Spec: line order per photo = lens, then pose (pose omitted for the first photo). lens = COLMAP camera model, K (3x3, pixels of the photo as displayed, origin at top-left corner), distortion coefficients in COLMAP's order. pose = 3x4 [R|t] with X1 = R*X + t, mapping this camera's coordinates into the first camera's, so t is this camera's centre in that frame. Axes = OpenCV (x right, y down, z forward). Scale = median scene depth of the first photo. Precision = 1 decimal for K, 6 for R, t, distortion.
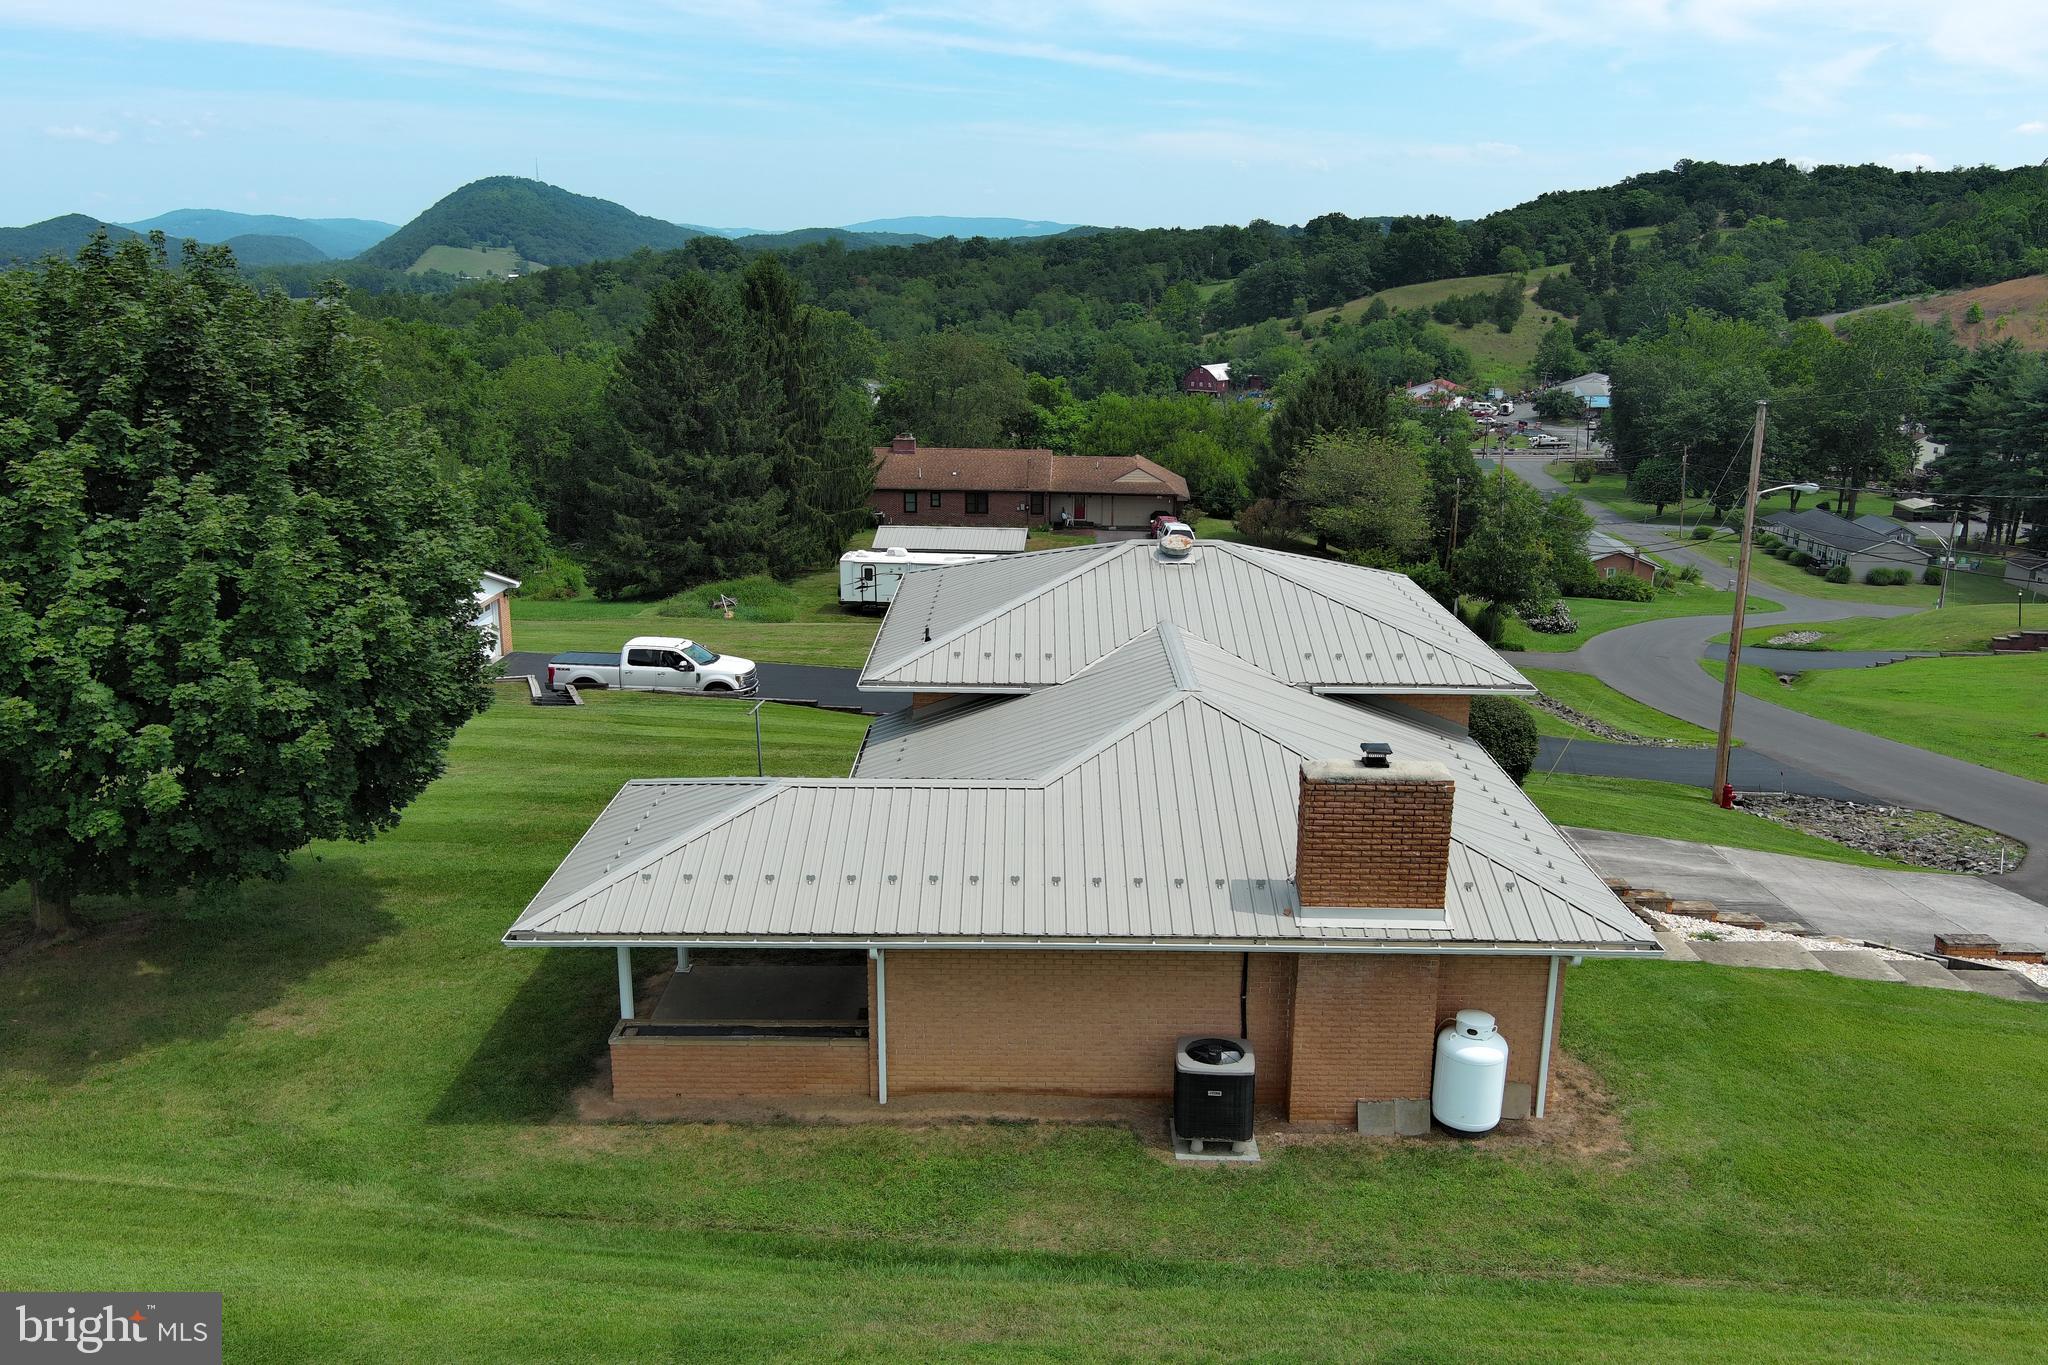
lens RADIAL K [[1581.7, 0, 1024.0], [0, 1581.7, 682.5], [0, 0, 1]] dist [0.017288, -0.015532]
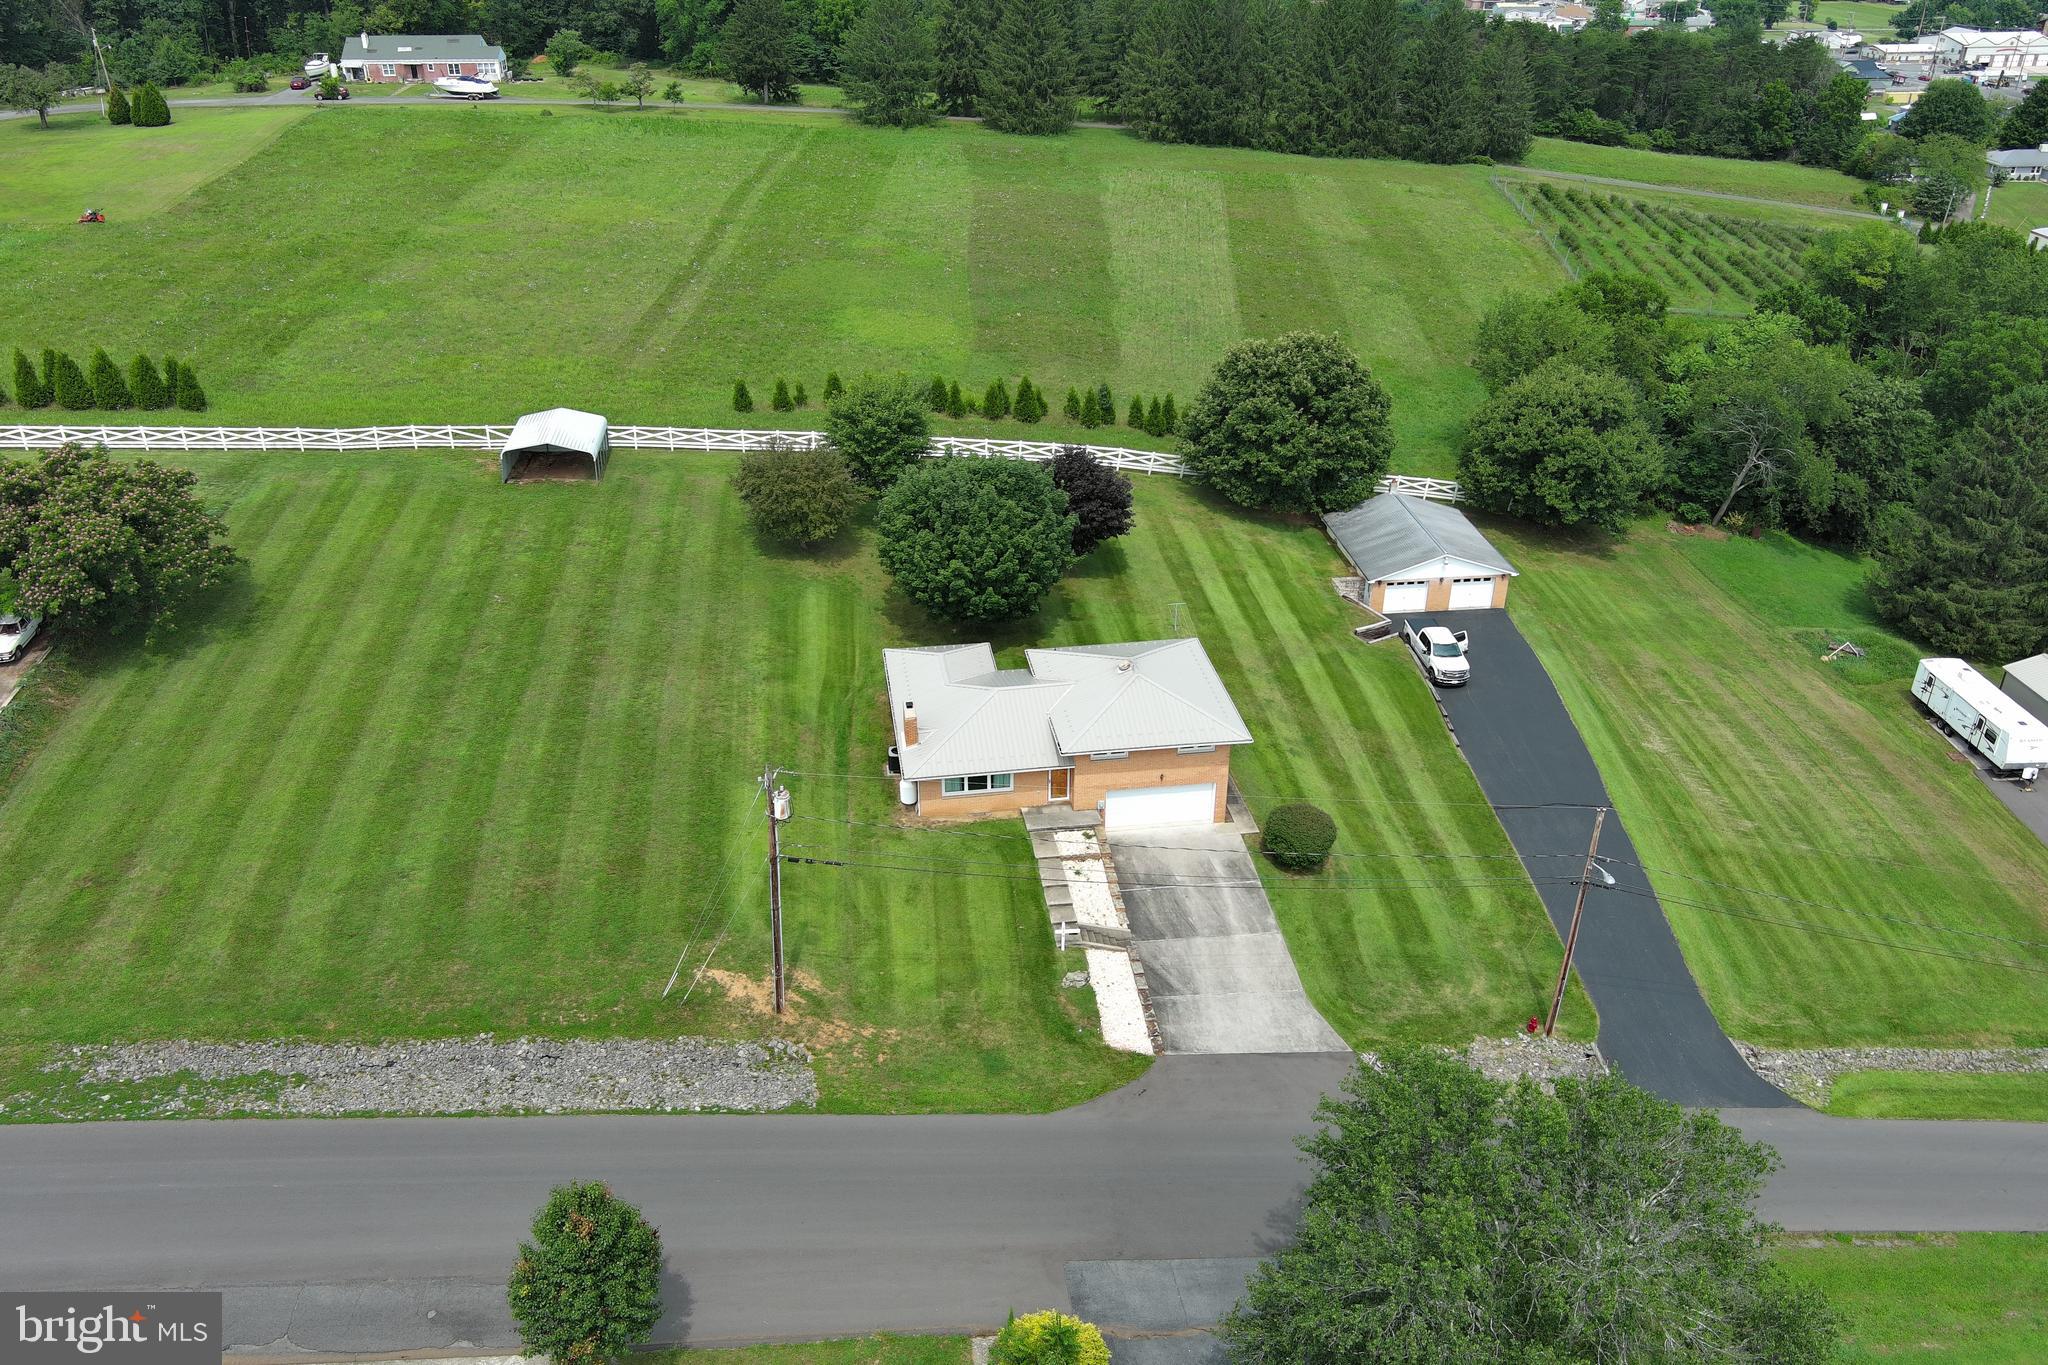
lens RADIAL K [[1585.3, 0, 1028.0], [0, 1585.3, 679.0], [0, 0, 1]] dist [0.022035, -0.039658]
pose [[0.157890, 0.460583, -0.873461, 3.136098], [-0.256727, 0.873285, 0.414084, -1.468596], [0.953500, 0.158861, 0.256127, 0.188729]]
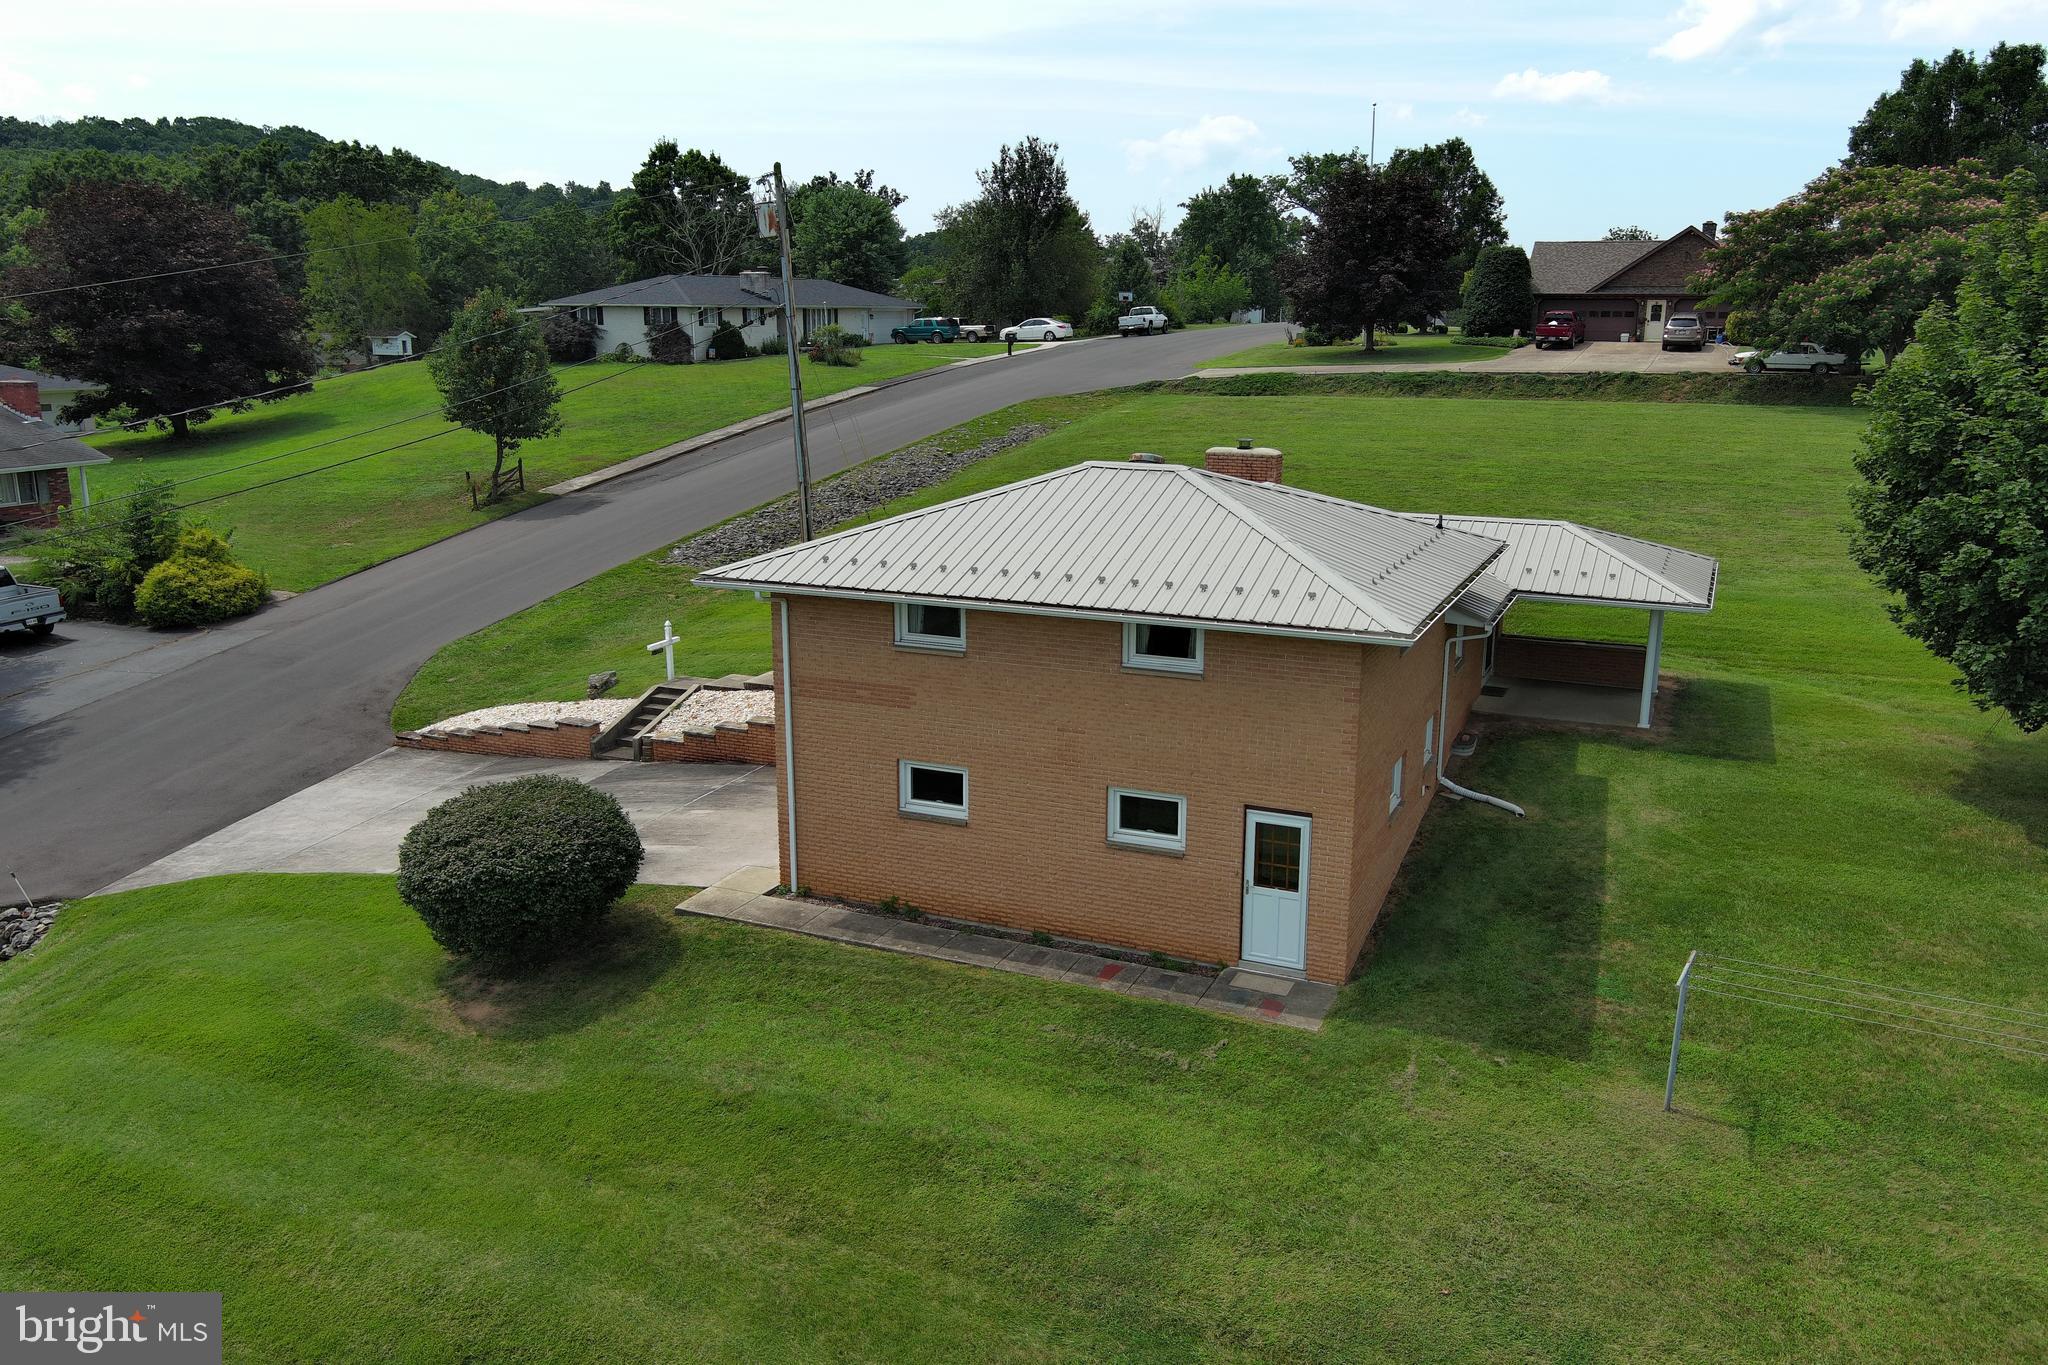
lens RADIAL K [[1581.7, 0, 1024.0], [0, 1581.7, 682.5], [0, 0, 1]] dist [0.017288, -0.015532]
pose [[-0.916913, -0.105231, 0.384963, -0.258335], [0.090818, 0.884284, 0.458033, -0.506991], [-0.388616, 0.454938, -0.801255, 2.311529]]
